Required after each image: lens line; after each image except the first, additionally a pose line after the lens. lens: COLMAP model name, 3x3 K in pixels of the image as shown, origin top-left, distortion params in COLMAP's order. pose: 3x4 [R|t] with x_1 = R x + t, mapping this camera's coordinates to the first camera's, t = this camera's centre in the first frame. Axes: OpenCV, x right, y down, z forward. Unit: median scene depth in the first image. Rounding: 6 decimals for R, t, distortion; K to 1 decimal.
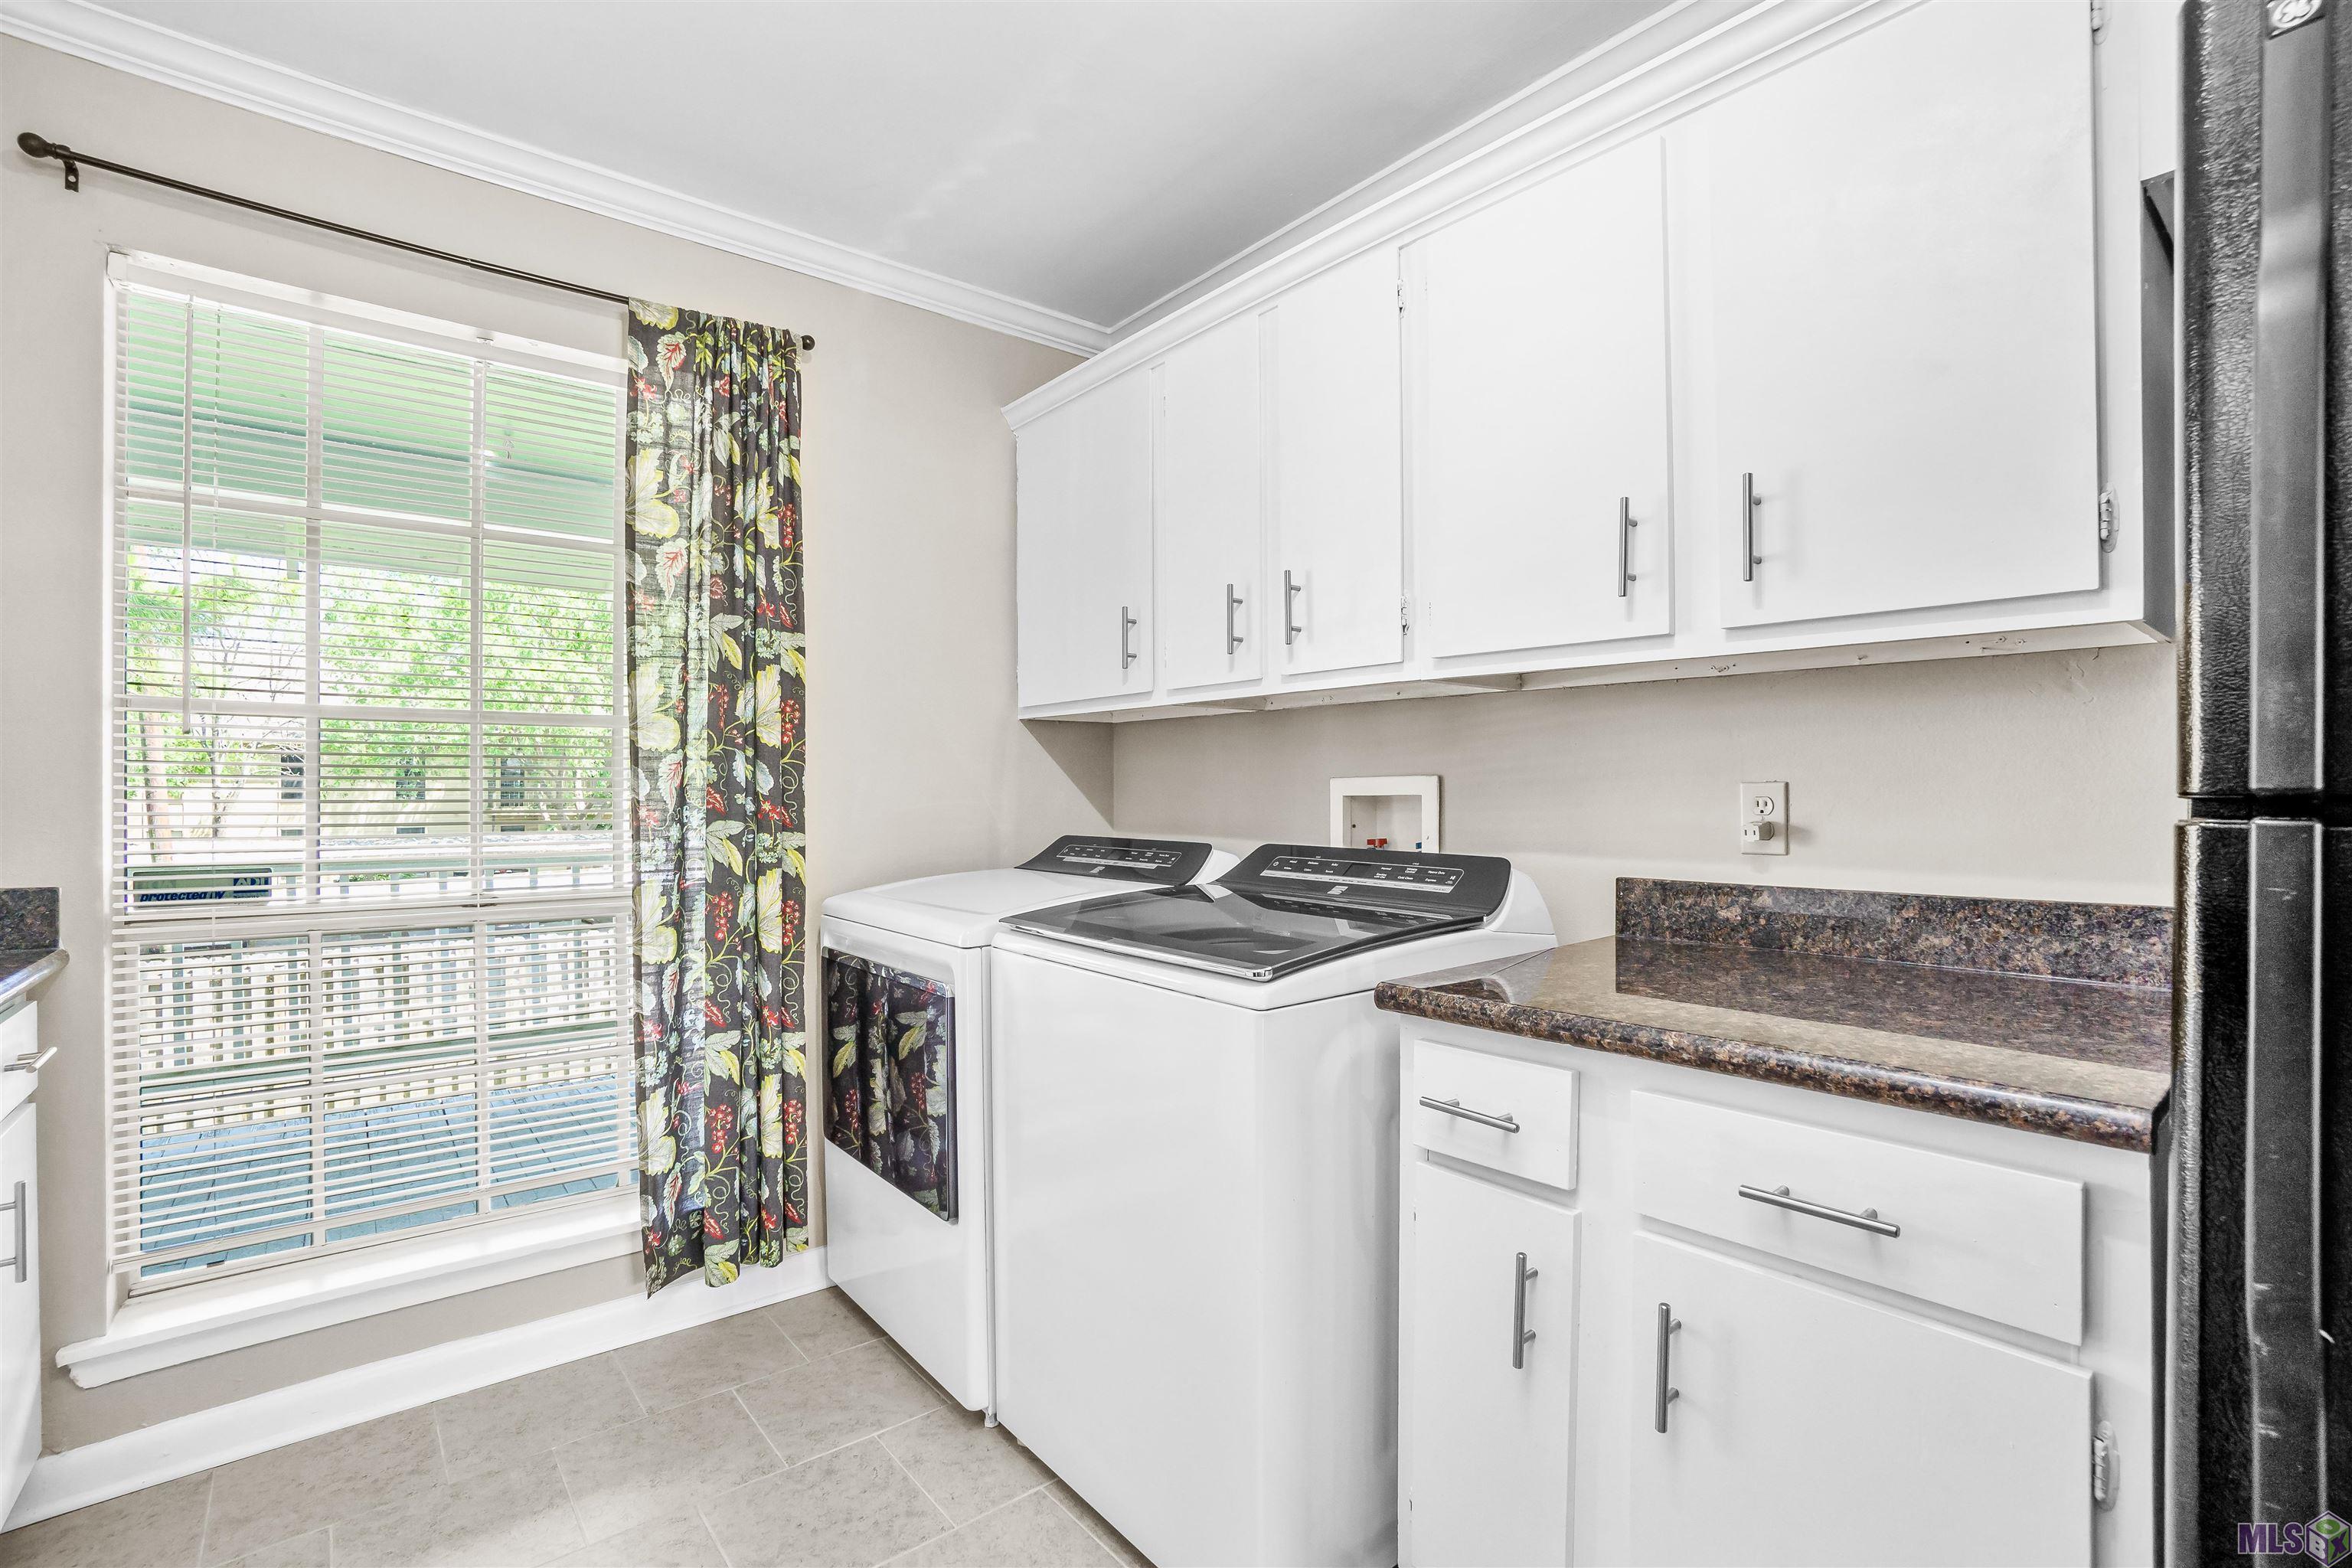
lens RADIAL K [[1049.9, 0, 1180.9], [0, 1049.9, 783.7], [0, 0, 1]] dist [-0.040539, 0.005157]
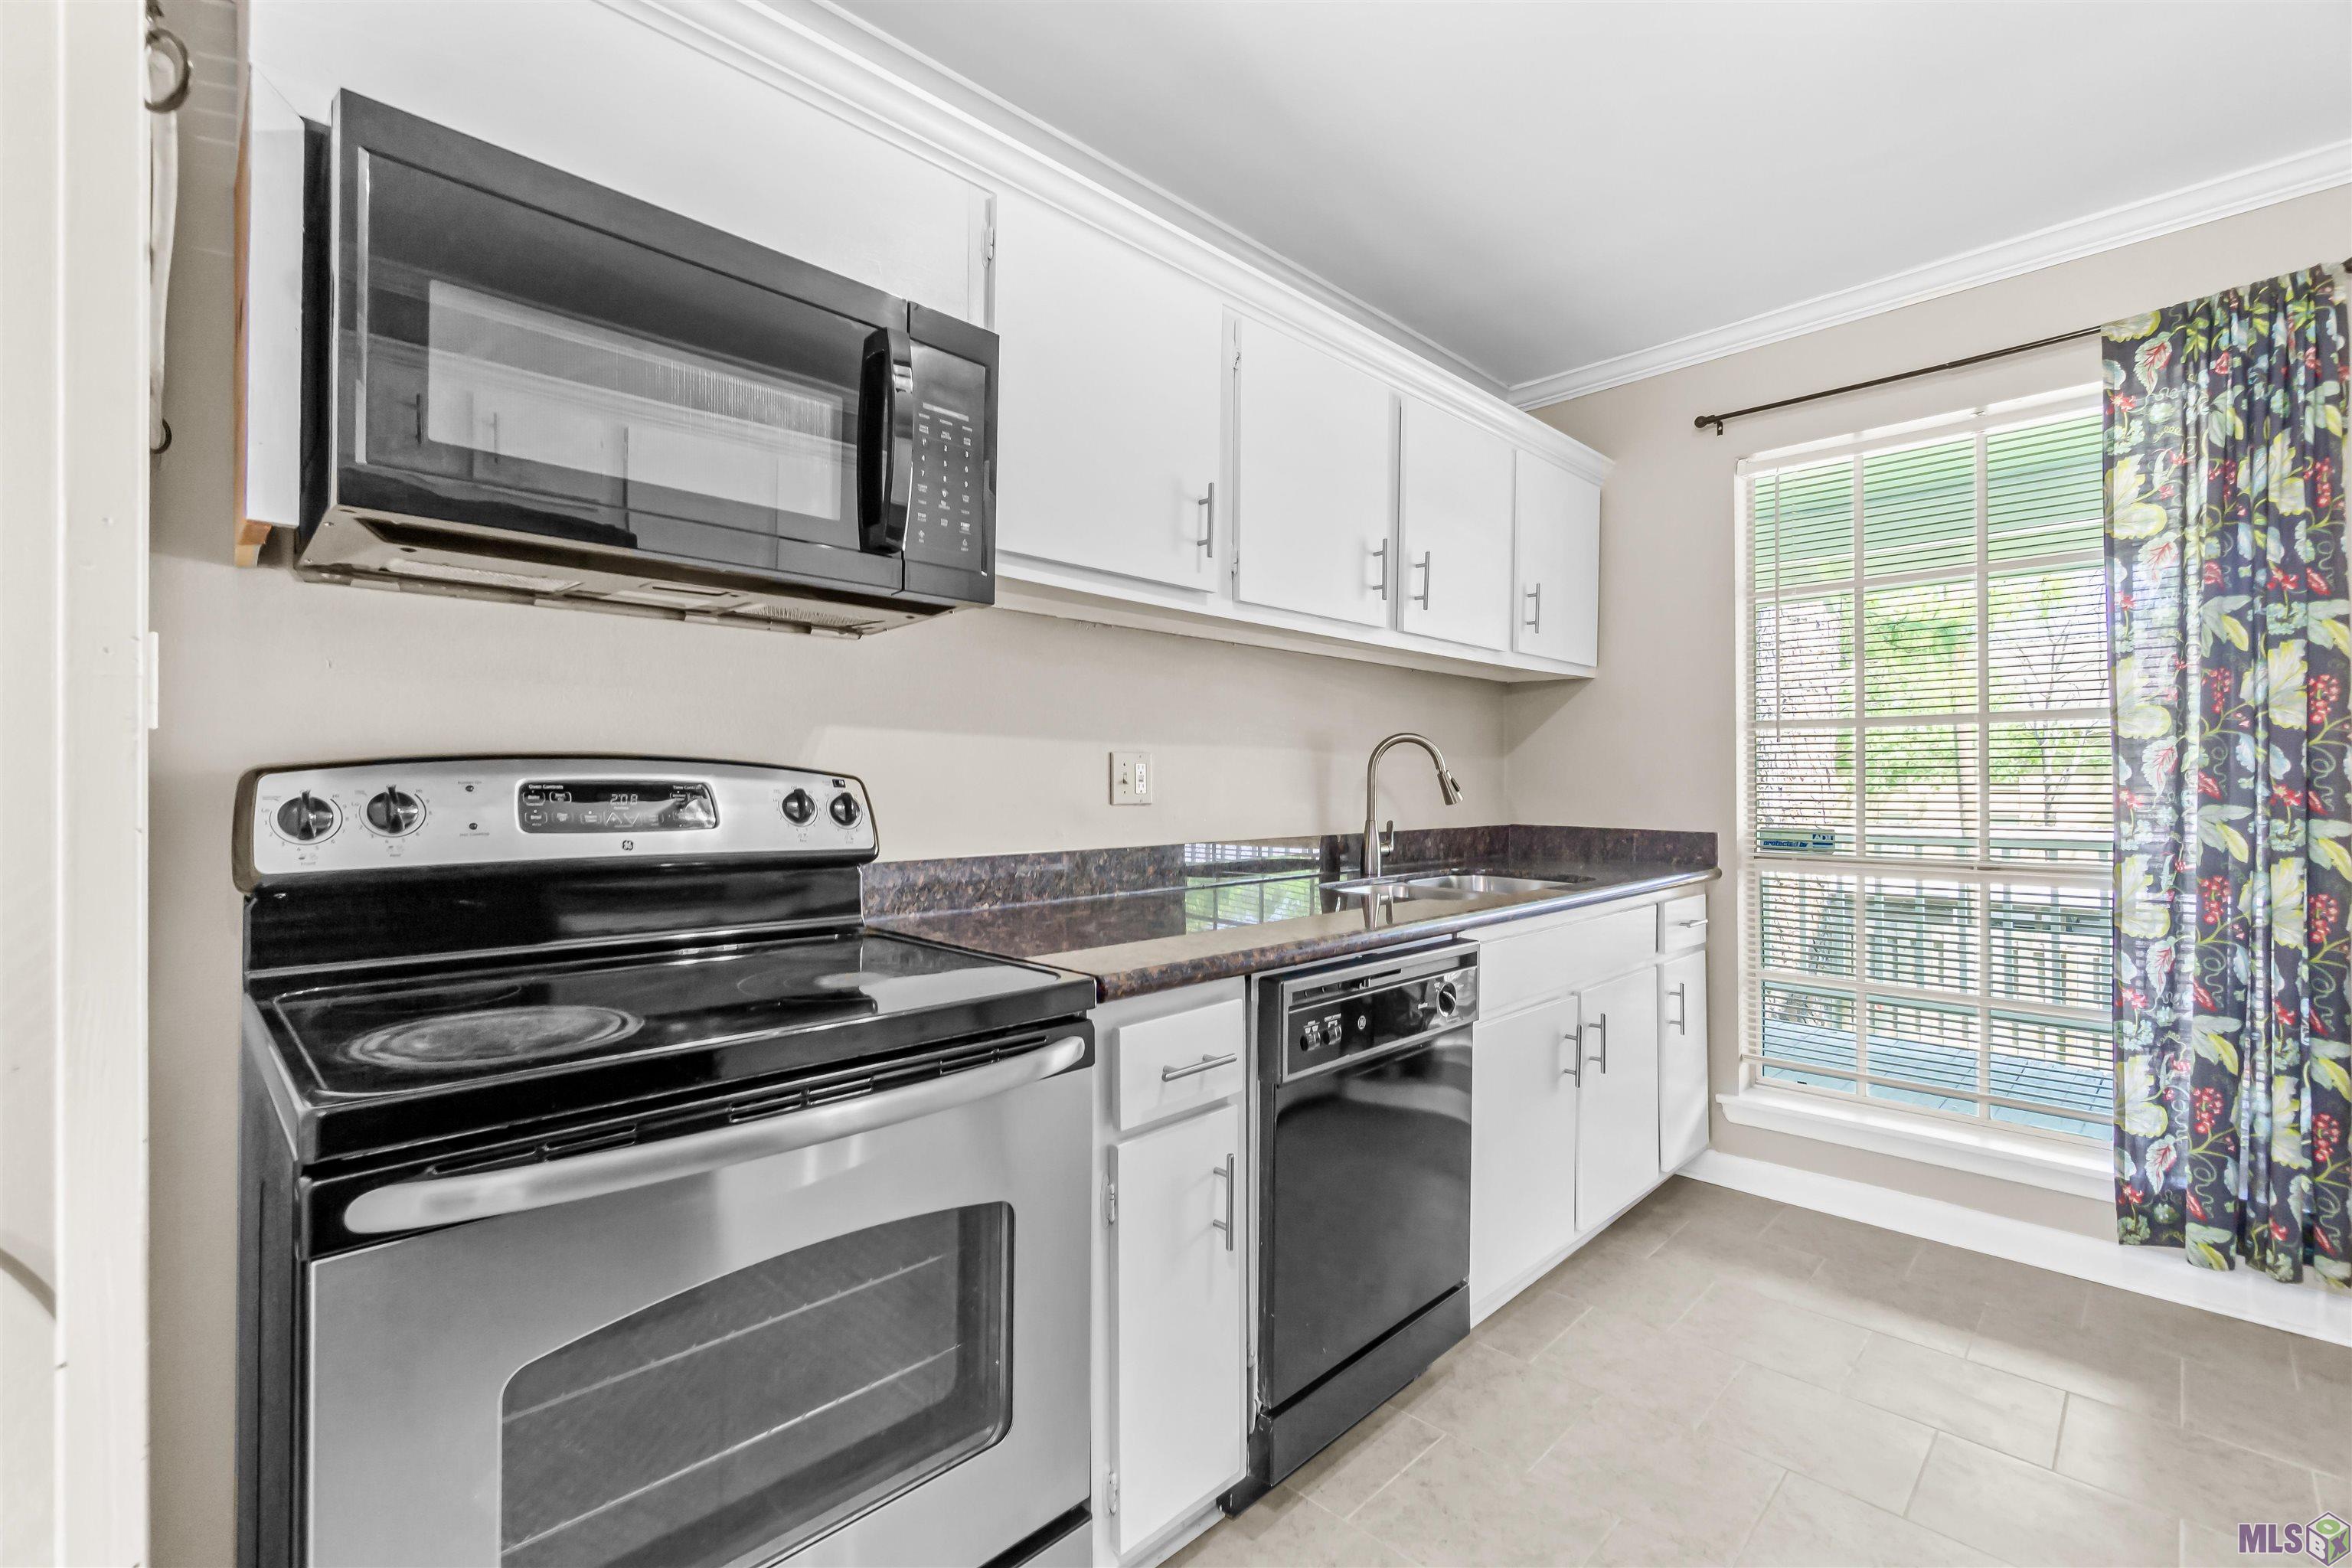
lens RADIAL K [[1049.9, 0, 1175.6], [0, 1049.9, 778.8], [0, 0, 1]] dist [-0.040539, 0.005157]
pose [[0.085460, -0.002864, -0.996338, 0.431441], [0.009057, 0.999957, -0.002098, 0.002887], [0.996300, -0.008845, 0.085482, -0.074445]]
